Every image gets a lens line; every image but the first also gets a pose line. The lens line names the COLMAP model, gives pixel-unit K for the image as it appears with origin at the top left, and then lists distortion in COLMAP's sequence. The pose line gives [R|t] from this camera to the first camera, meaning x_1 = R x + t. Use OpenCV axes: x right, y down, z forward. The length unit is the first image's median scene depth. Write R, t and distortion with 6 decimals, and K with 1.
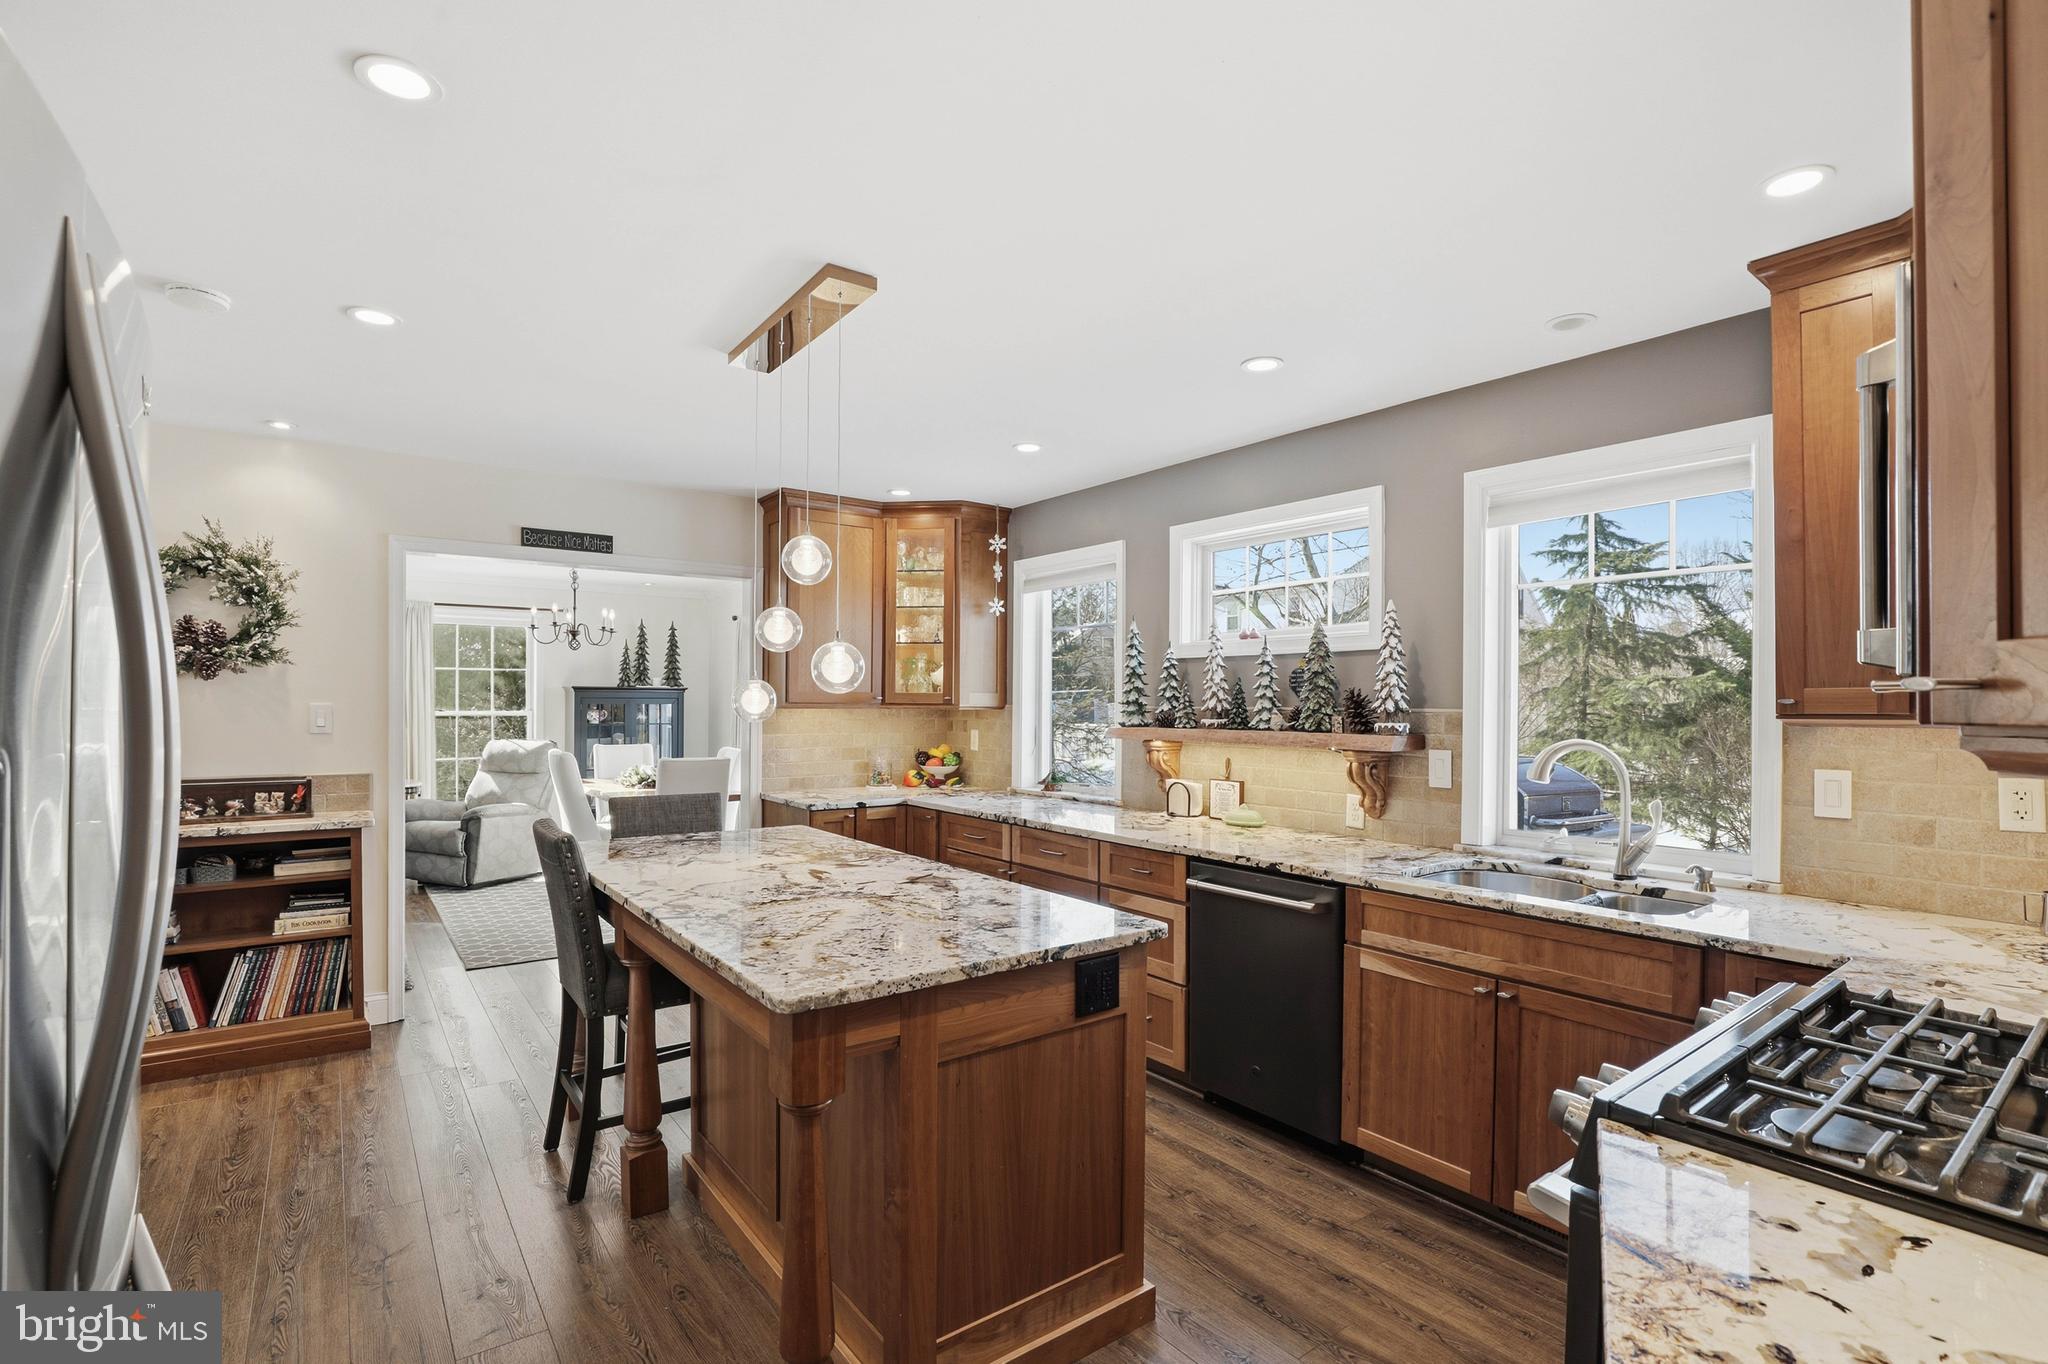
lens RADIAL K [[944.8, 0, 1031.3], [0, 944.8, 710.5], [0, 0, 1]] dist [-0.028895, 0.000852]
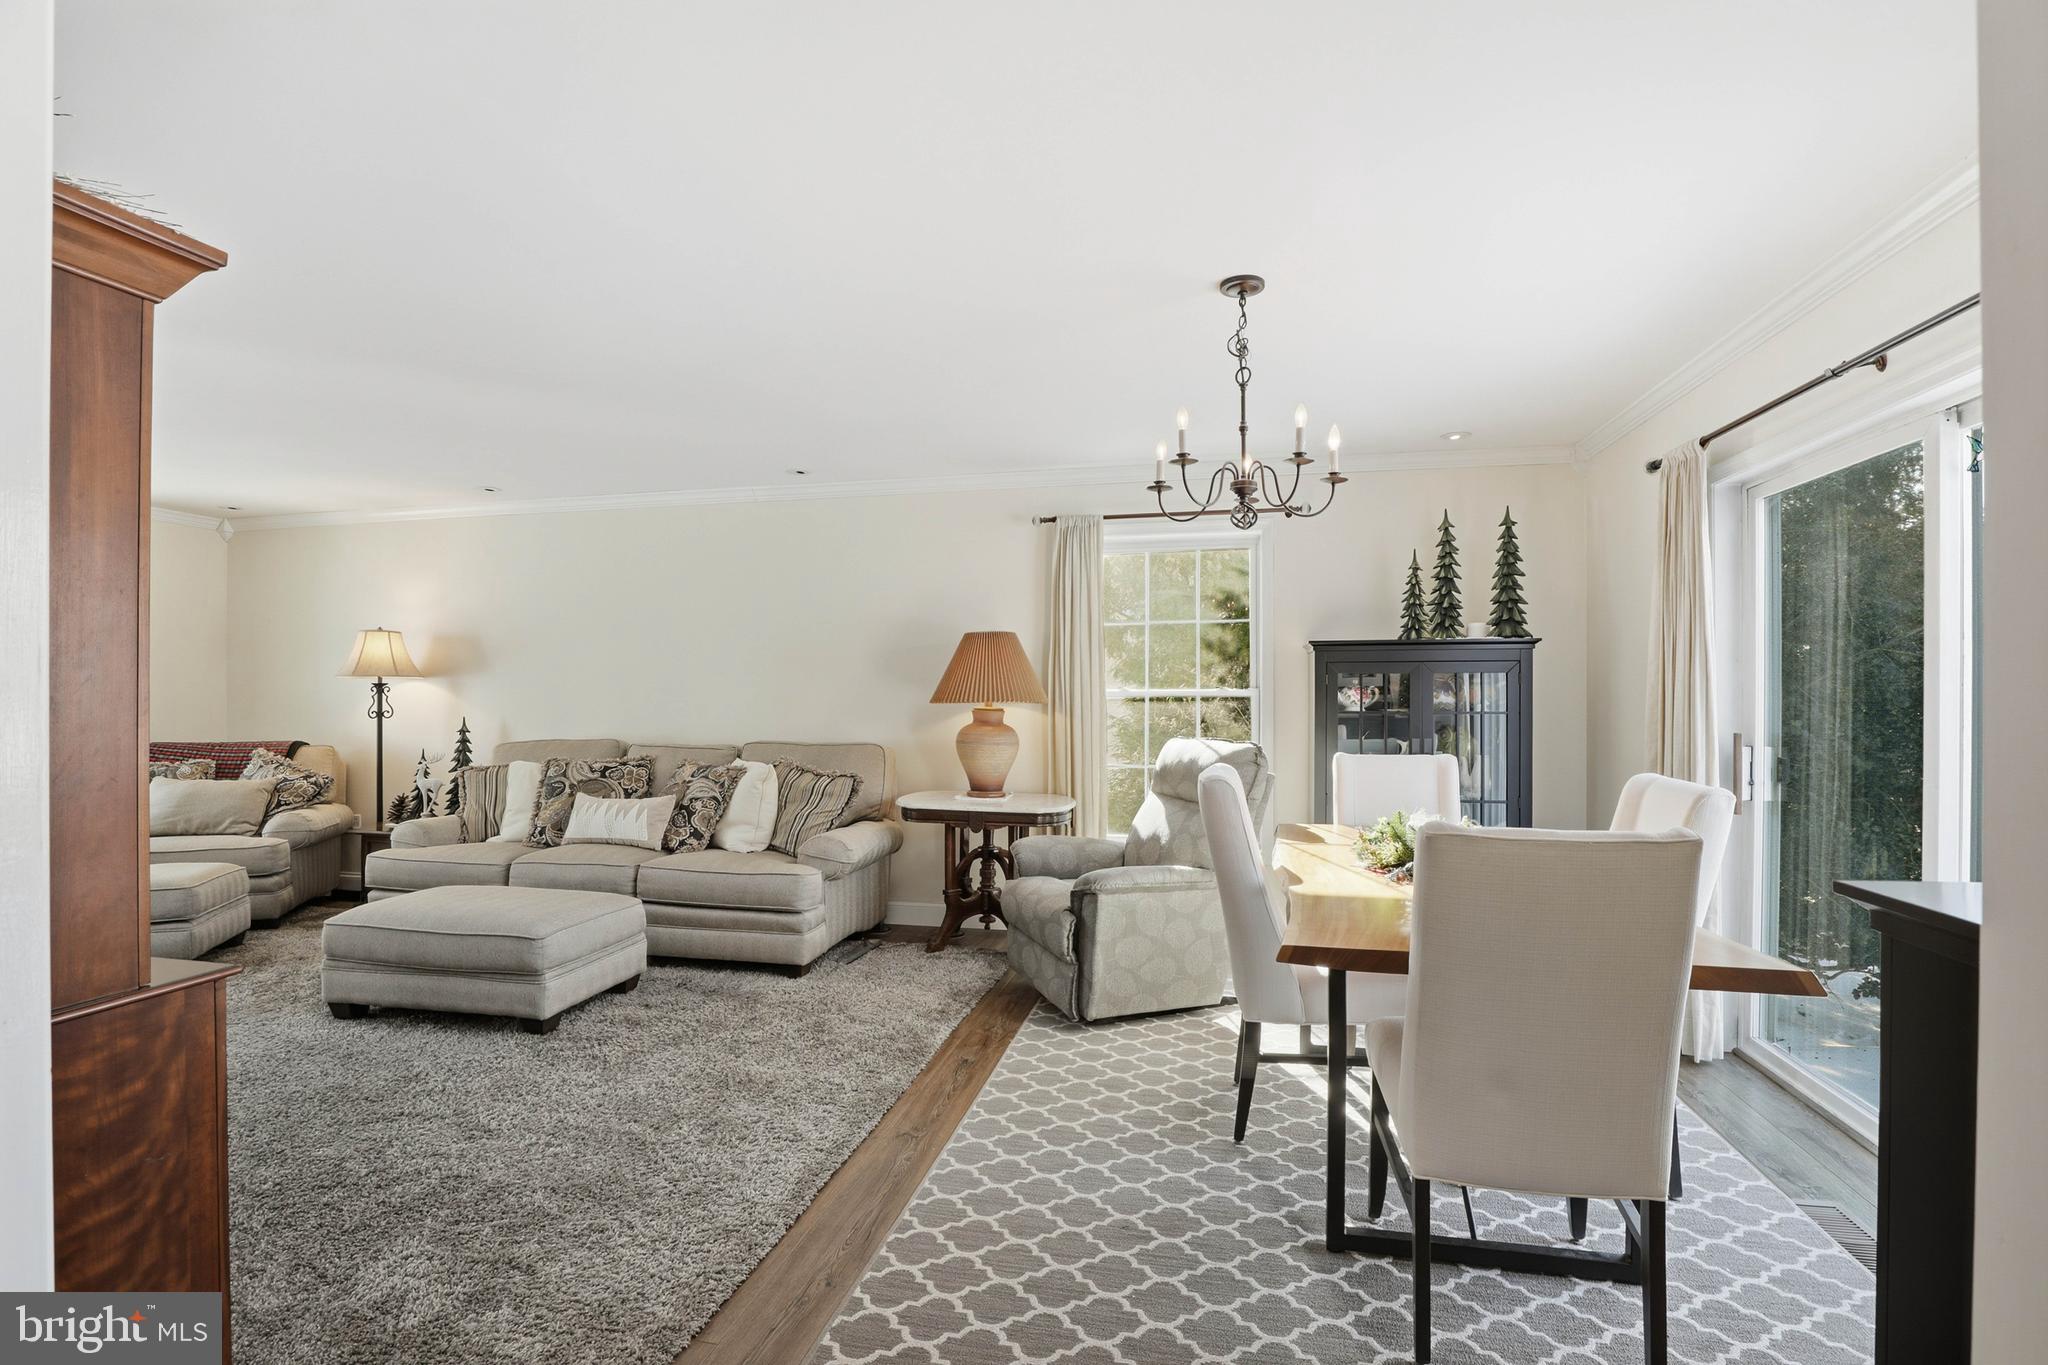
lens RADIAL K [[944.8, 0, 1031.3], [0, 944.8, 711.0], [0, 0, 1]] dist [-0.028895, 0.000852]
pose [[0.653220, 0.006553, -0.757140, -0.393970], [0.002900, 0.999934, 0.011156, 0.016380], [0.757163, -0.009483, 0.653157, 1.121126]]
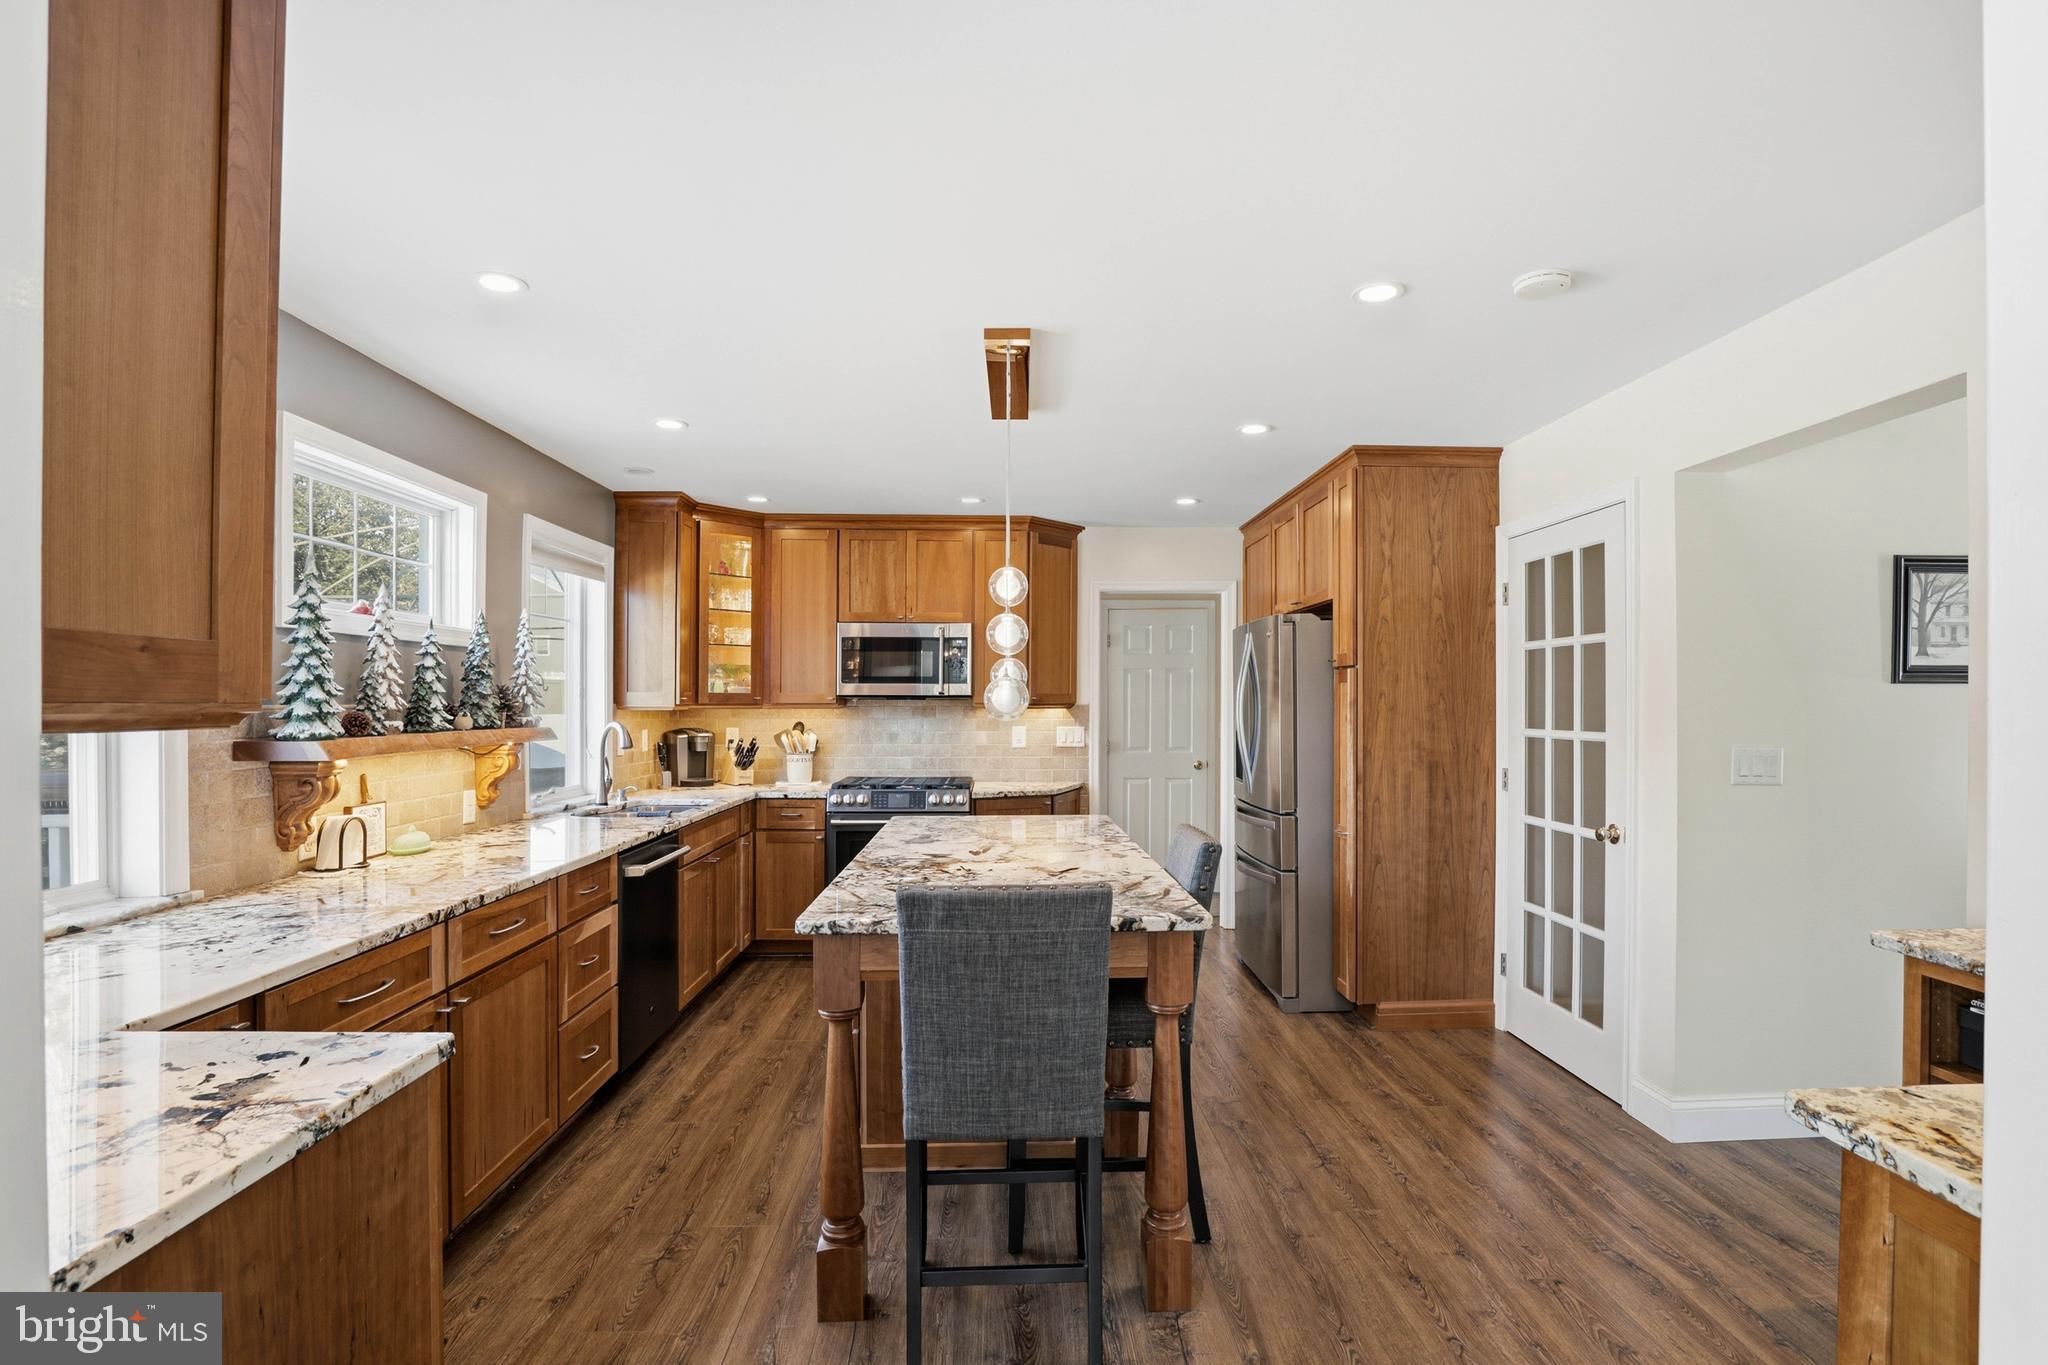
lens RADIAL K [[943.3, 0, 1041.1], [0, 943.3, 690.5], [0, 0, 1]] dist [-0.031336, 0.000940]
pose [[-0.826416, 0.002497, 0.563054, -0.657912], [-0.000491, 0.999987, -0.005155, -0.010443], [-0.563060, -0.004537, -0.826404, 1.348155]]
